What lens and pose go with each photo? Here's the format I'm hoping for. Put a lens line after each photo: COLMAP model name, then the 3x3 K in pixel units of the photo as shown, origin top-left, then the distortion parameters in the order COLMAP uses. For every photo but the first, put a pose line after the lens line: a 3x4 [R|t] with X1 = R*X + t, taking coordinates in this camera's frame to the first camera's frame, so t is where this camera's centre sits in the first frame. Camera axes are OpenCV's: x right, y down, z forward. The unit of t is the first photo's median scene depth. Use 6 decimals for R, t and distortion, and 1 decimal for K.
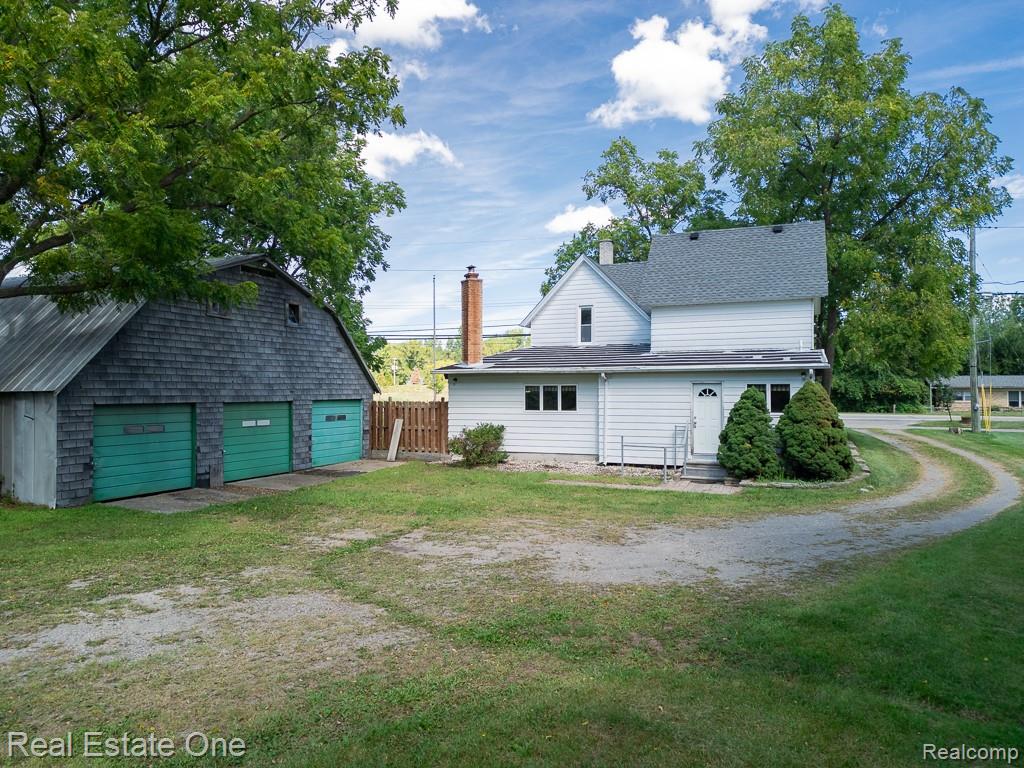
lens RADIAL K [[711.3, 0, 518.2], [0, 711.3, 381.3], [0, 0, 1]] dist [0.081544, -0.087174]
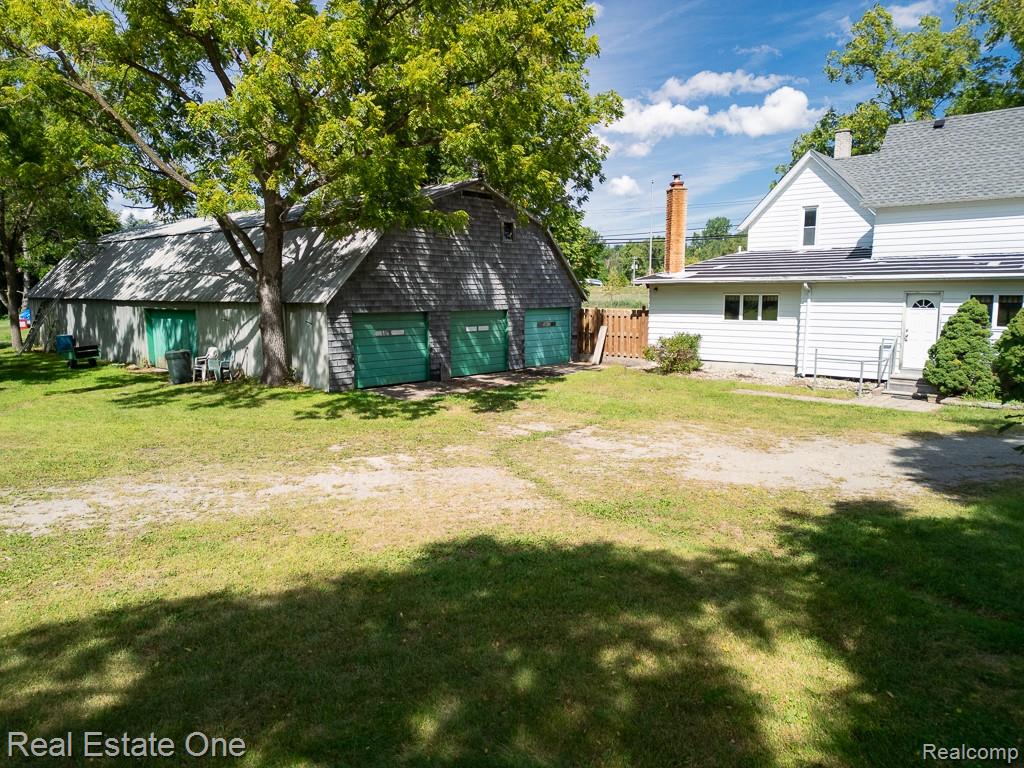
lens RADIAL K [[711.3, 0, 518.2], [0, 711.3, 381.3], [0, 0, 1]] dist [0.081544, -0.087174]
pose [[0.943316, 0.042735, -0.329132, 0.091352], [0.003669, 0.990272, 0.139096, -0.019336], [0.331875, -0.132419, 0.933983, -0.080194]]
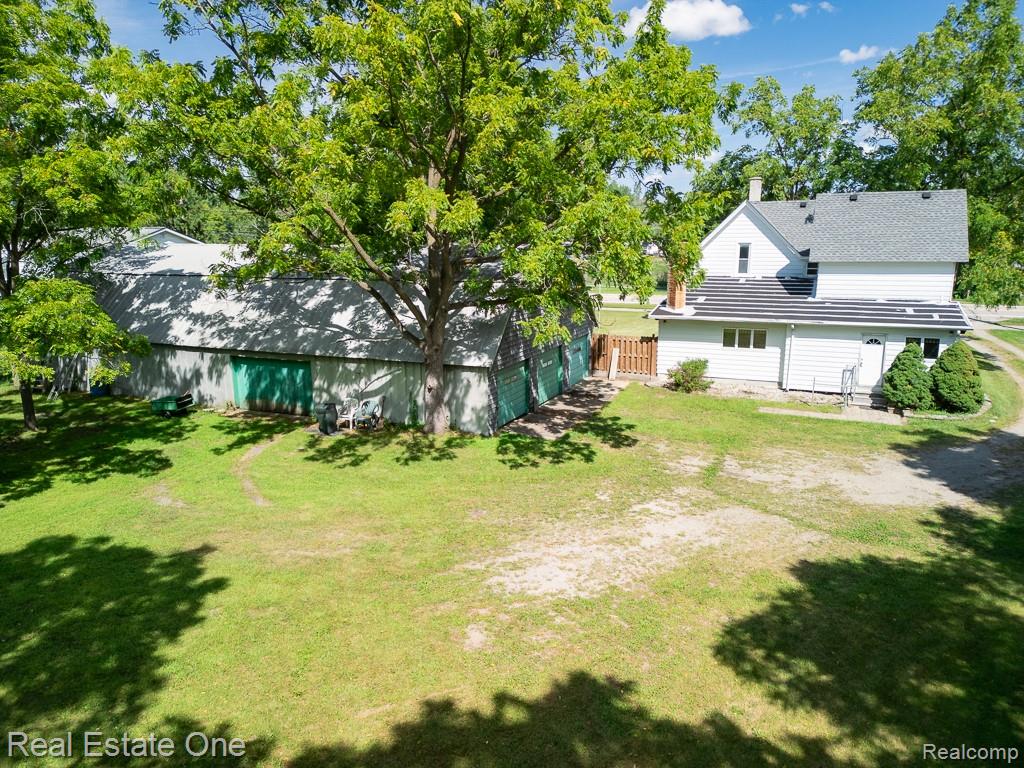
lens RADIAL K [[711.3, 0, 518.2], [0, 711.3, 381.3], [0, 0, 1]] dist [0.081544, -0.087174]
pose [[0.999188, 0.004248, -0.040072, -0.404023], [0.004401, 0.976980, 0.213286, -0.233756], [0.040056, -0.213289, 0.976168, -0.438143]]
